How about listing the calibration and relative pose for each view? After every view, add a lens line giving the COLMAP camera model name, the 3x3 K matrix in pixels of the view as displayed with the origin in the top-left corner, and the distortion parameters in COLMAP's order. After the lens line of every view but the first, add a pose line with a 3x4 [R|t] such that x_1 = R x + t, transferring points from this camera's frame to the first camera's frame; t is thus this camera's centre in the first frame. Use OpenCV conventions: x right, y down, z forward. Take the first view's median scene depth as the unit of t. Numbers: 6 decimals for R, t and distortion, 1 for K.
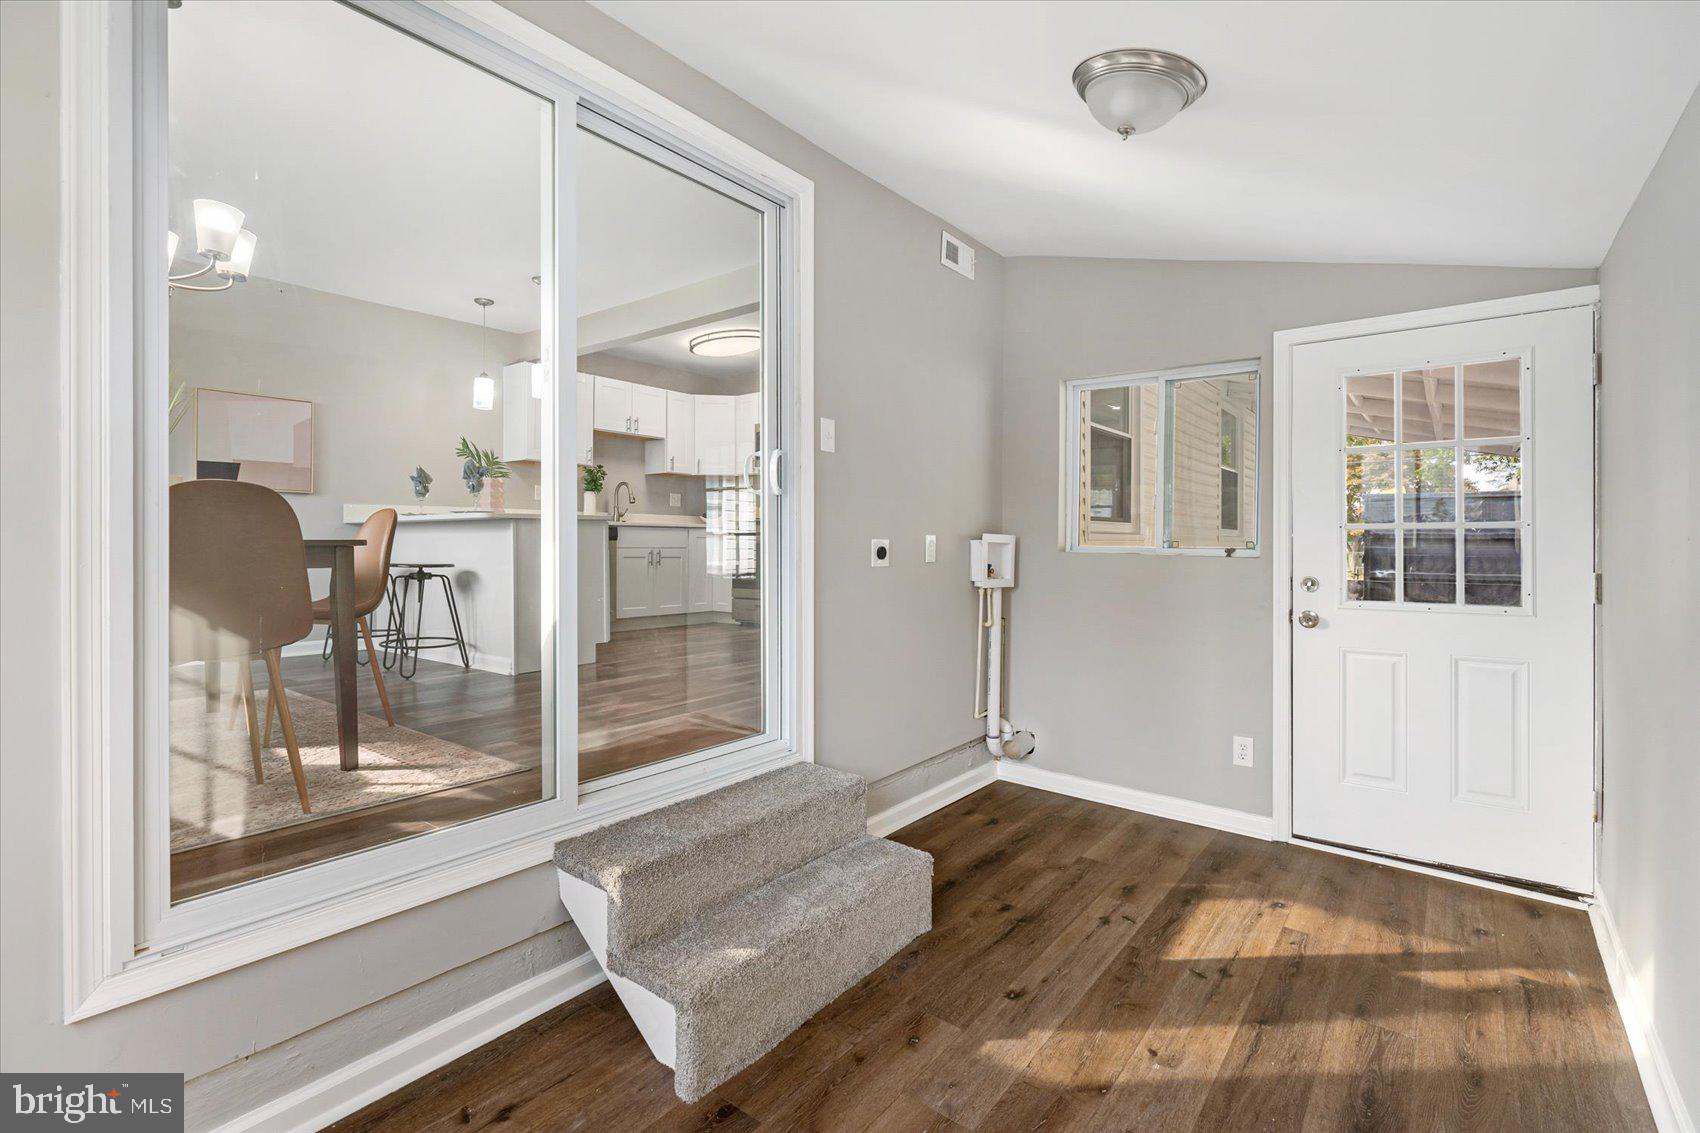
lens RADIAL K [[794.9, 0, 849.8], [0, 794.9, 553.2], [0, 0, 1]] dist [0.002405, -0.012188]
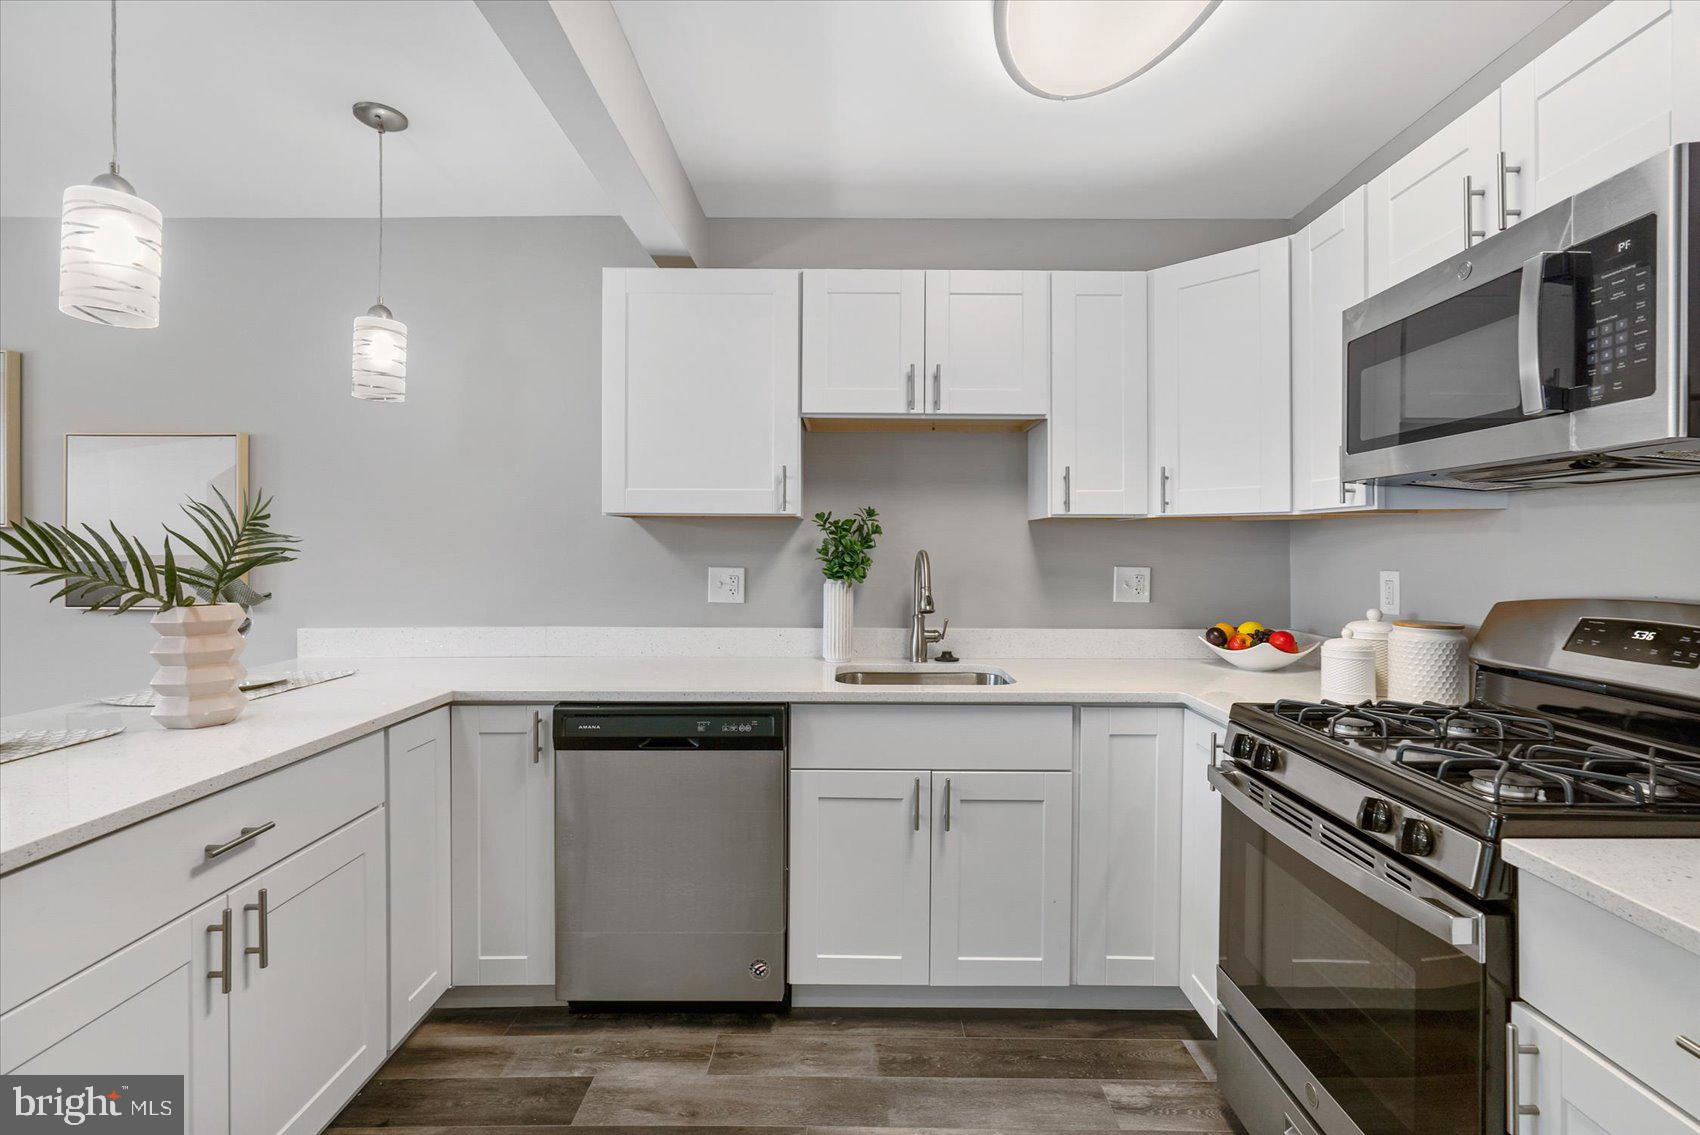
lens RADIAL K [[773.1, 0, 851.0], [0, 773.1, 547.0], [0, 0, 1]] dist [-0.007818, 0.000219]
pose [[0.604042, 0.000461, -0.796953, -0.024089], [-0.012950, 0.999873, -0.009237, -0.089092], [0.796847, 0.015900, 0.603971, 0.774869]]
